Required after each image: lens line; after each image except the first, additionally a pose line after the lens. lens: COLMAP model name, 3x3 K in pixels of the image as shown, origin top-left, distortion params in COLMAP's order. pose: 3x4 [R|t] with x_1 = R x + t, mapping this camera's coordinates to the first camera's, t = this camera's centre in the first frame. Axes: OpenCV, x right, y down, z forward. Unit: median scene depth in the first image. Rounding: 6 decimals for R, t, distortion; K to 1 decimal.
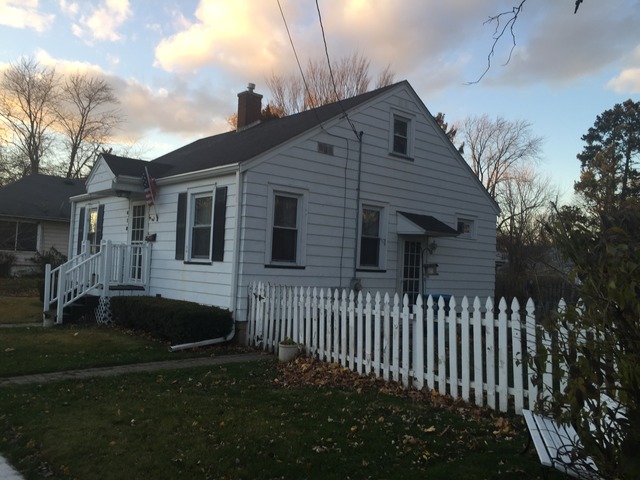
lens RADIAL K [[543.9, 0, 320.0], [0, 543.9, 240.0], [0, 0, 1]] dist [0.009642, -0.001646]
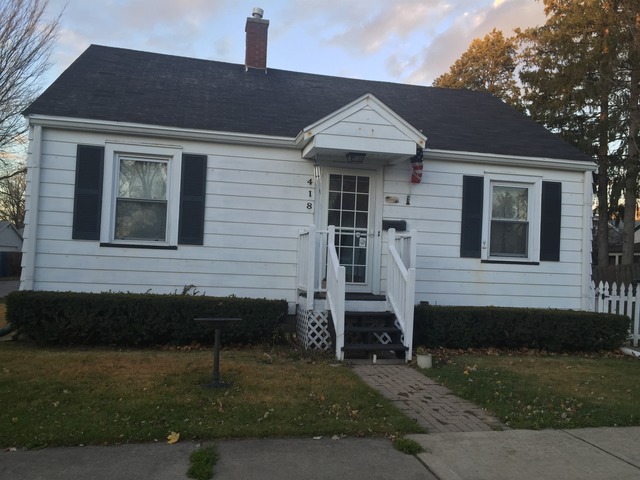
lens RADIAL K [[543.9, 0, 320.0], [0, 543.9, 240.0], [0, 0, 1]] dist [0.009642, -0.001646]
pose [[0.519204, -0.000549, 0.854650, -1.102719], [-0.064939, 0.997084, 0.040092, -0.008495], [-0.852180, -0.076316, 0.517654, 0.784894]]
